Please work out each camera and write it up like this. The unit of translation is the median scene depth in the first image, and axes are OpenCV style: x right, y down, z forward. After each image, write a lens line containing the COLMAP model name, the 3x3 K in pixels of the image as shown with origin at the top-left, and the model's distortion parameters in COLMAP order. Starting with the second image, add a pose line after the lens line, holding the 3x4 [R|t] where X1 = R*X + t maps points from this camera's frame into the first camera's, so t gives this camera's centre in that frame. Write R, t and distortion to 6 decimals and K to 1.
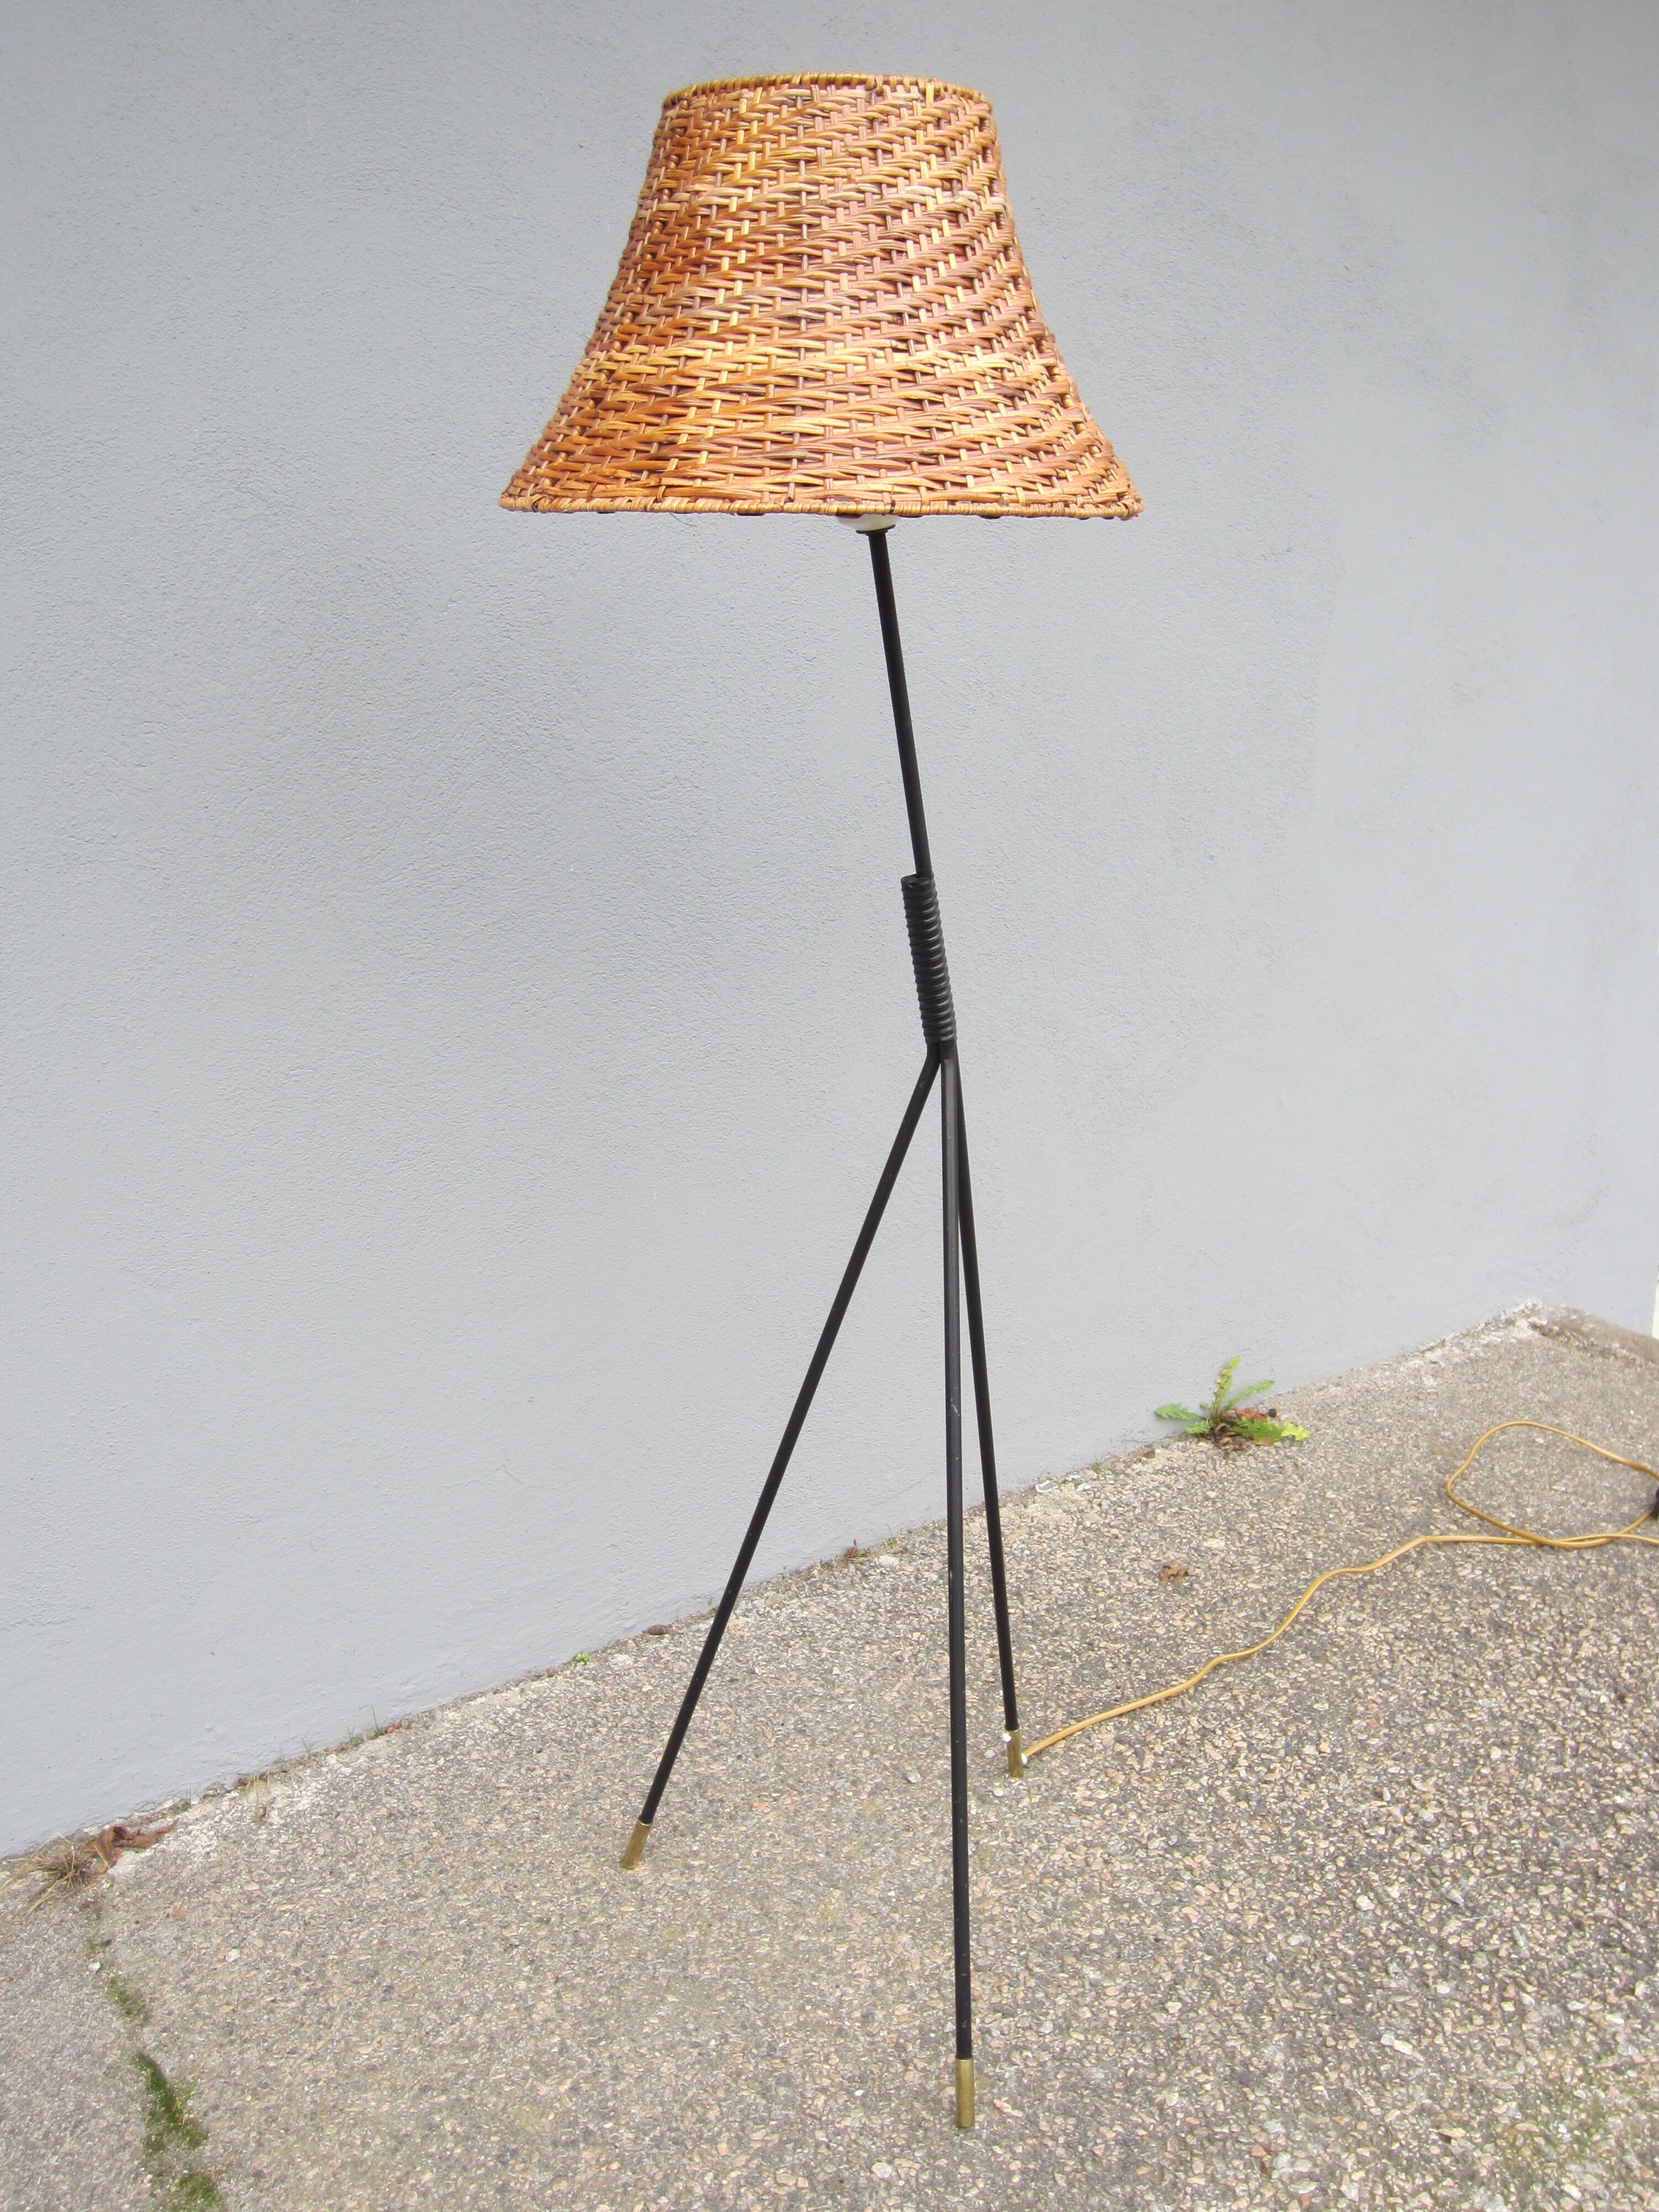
lens RADIAL K [[1957.0, 0, 829.2], [0, 1957.0, 1093.8], [0, 0, 1]] dist [-0.033293, 0.005330]
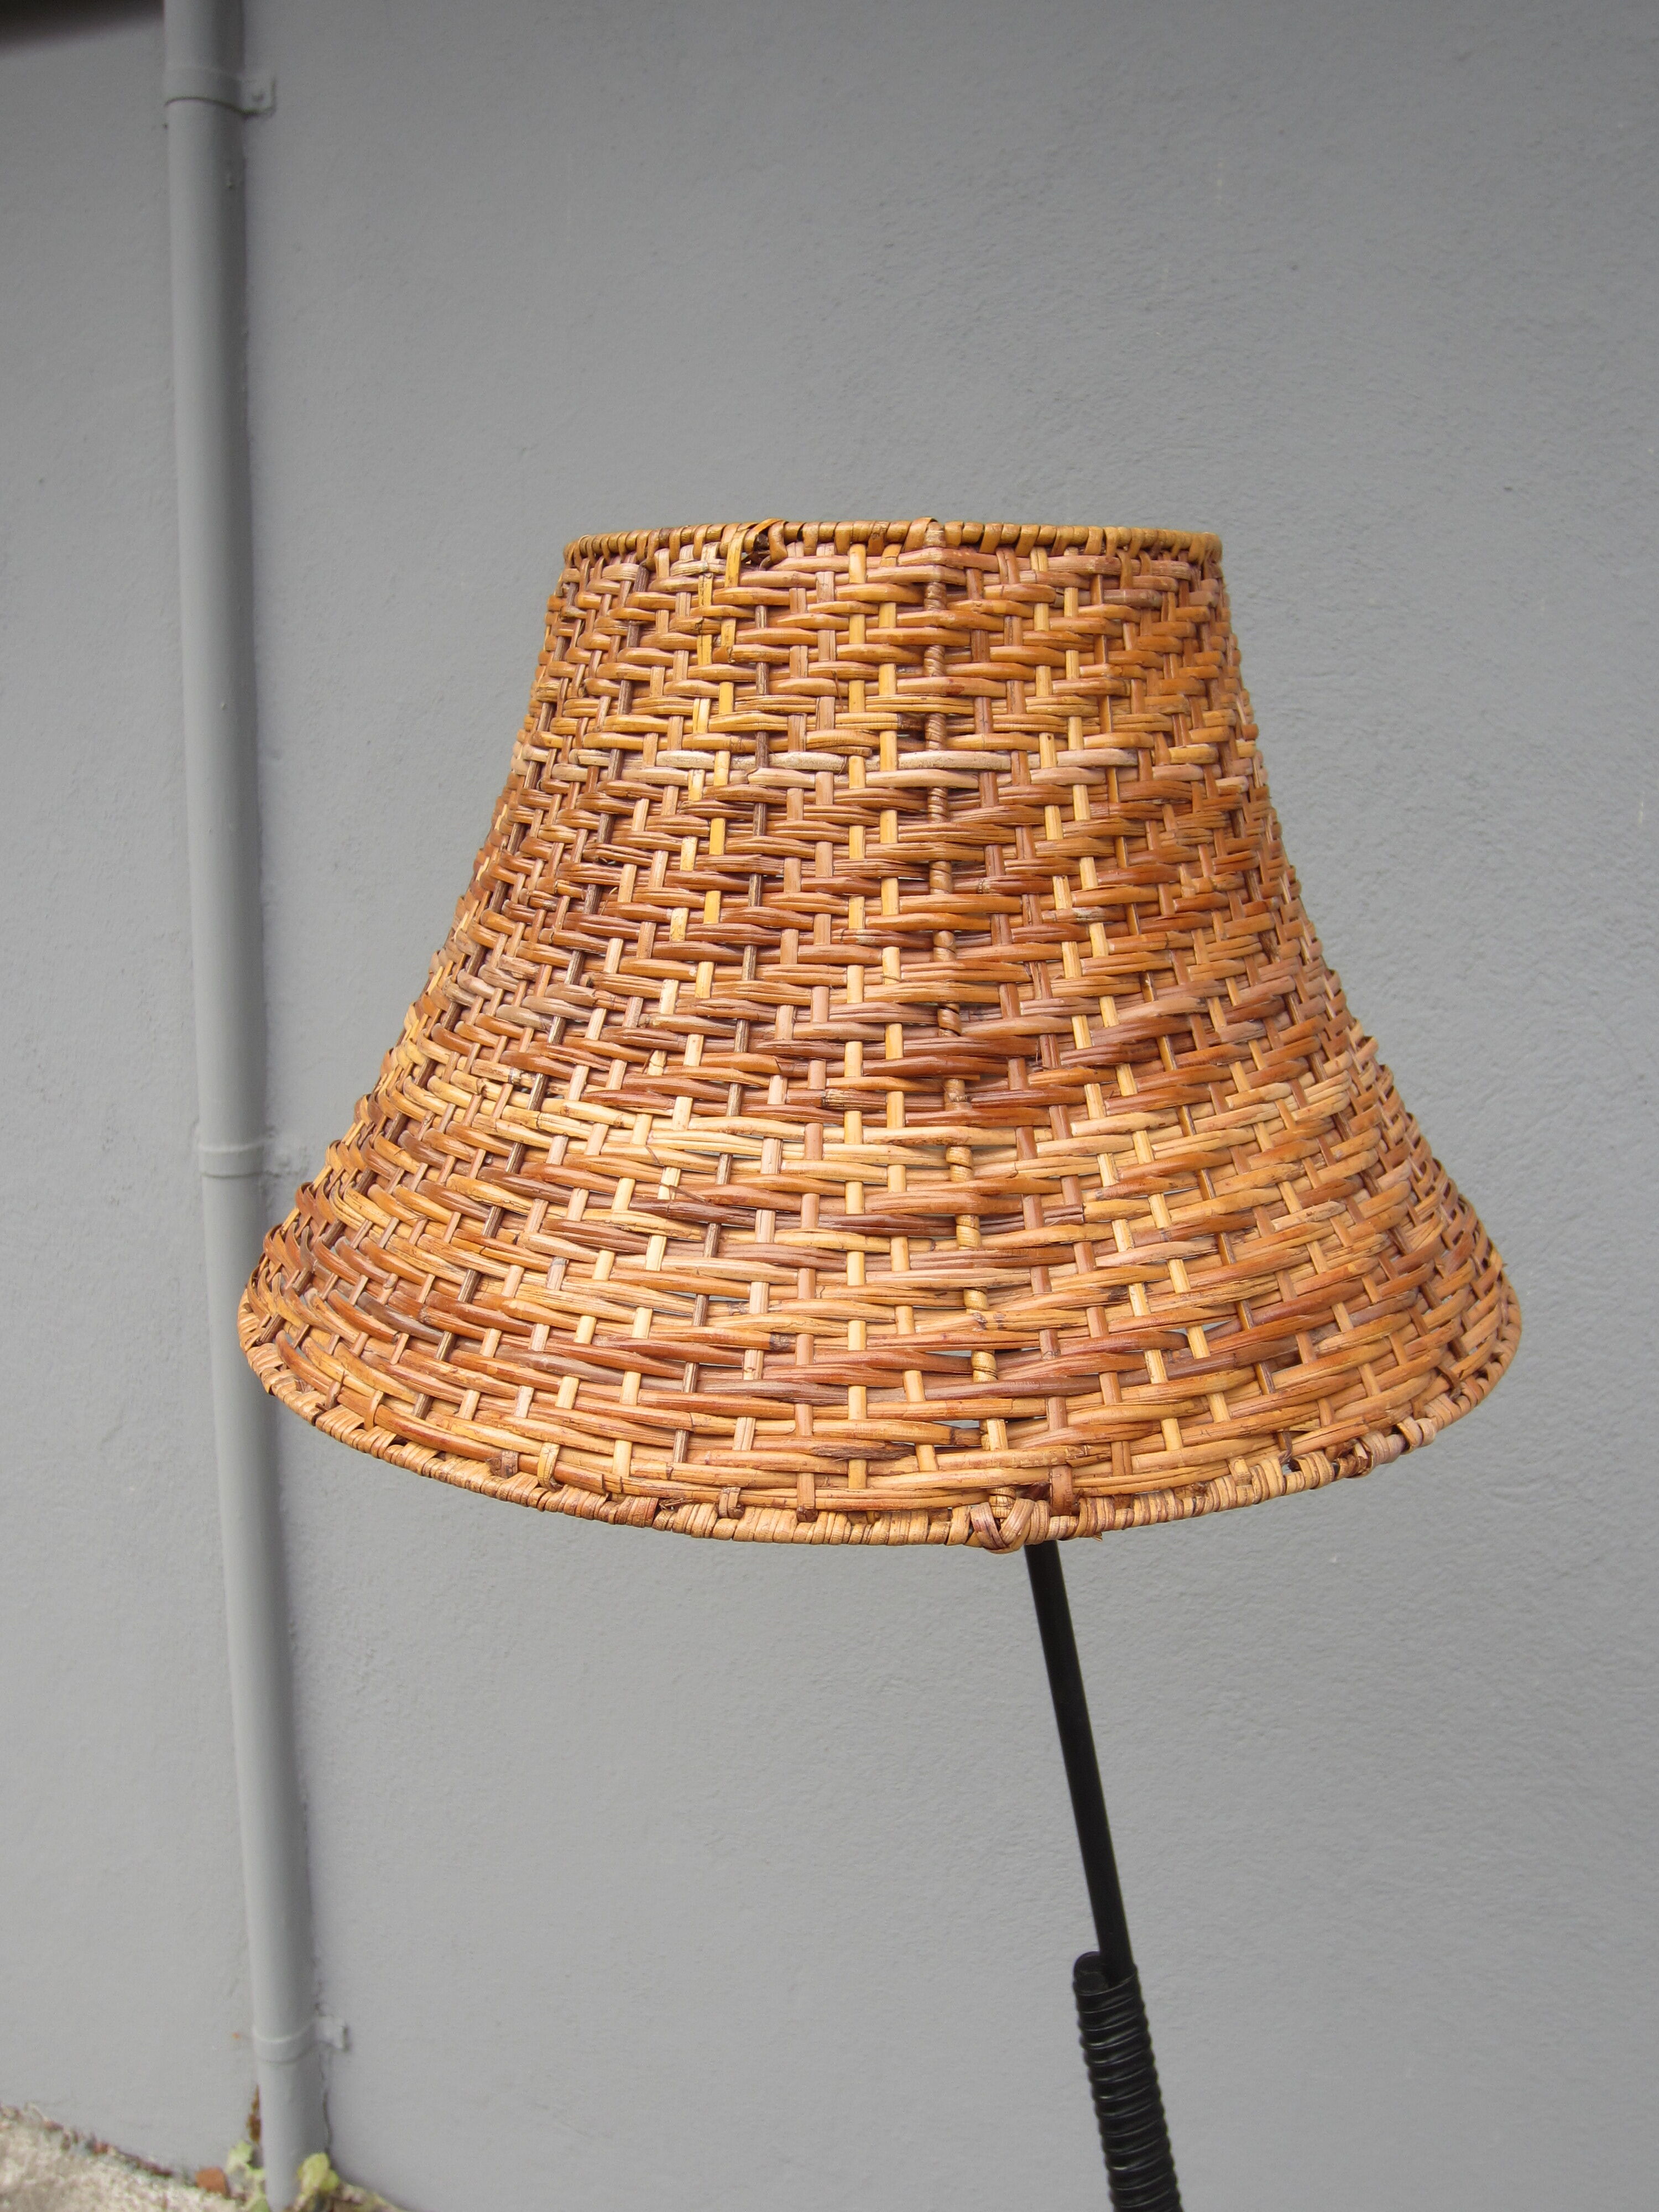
lens RADIAL K [[1924.6, 0, 817.8], [0, 1924.6, 1095.1], [0, 0, 1]] dist [-0.049014, 0.020209]
pose [[0.503826, 0.193107, -0.841943, 0.341273], [-0.260832, 0.963205, 0.064836, -0.307059], [0.823484, 0.186939, 0.535656, 0.572346]]
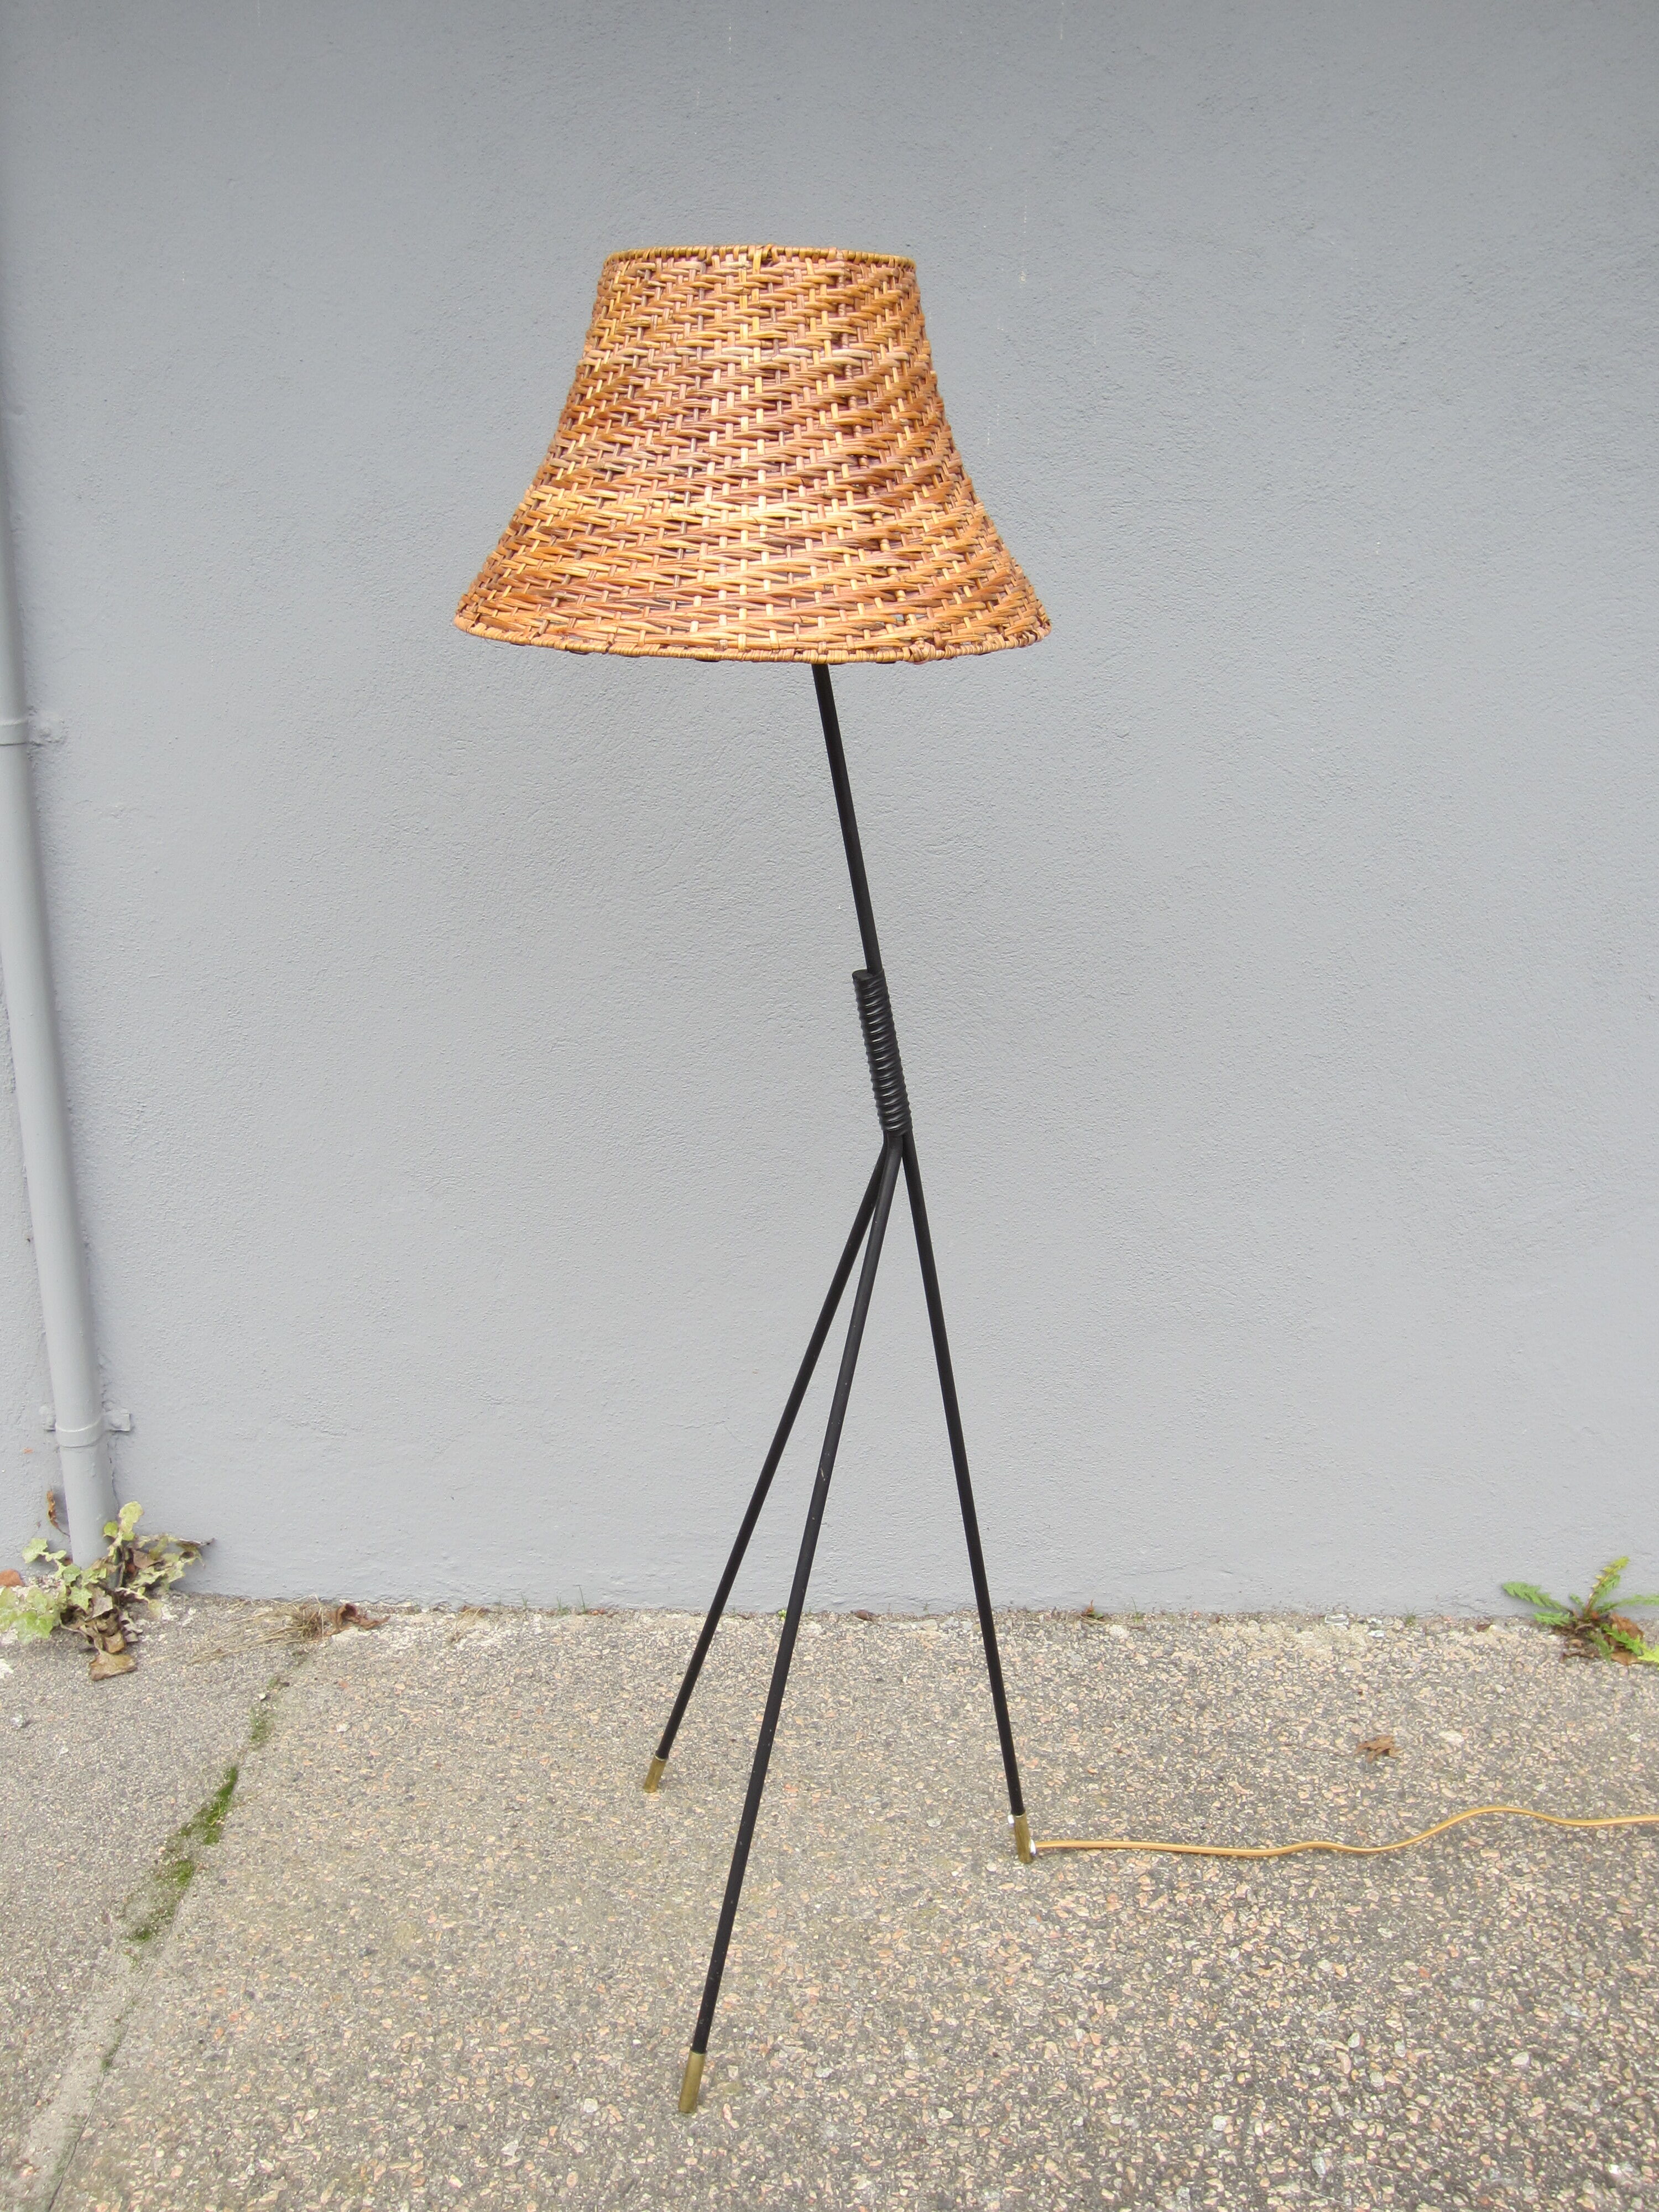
lens RADIAL K [[1951.8, 0, 814.1], [0, 1951.8, 1095.0], [0, 0, 1]] dist [-0.040386, 0.012288]
pose [[0.825703, 0.200829, -0.527145, 0.529847], [-0.189736, 0.978909, 0.075743, -0.108660], [0.531239, 0.037477, 0.846393, 0.091413]]
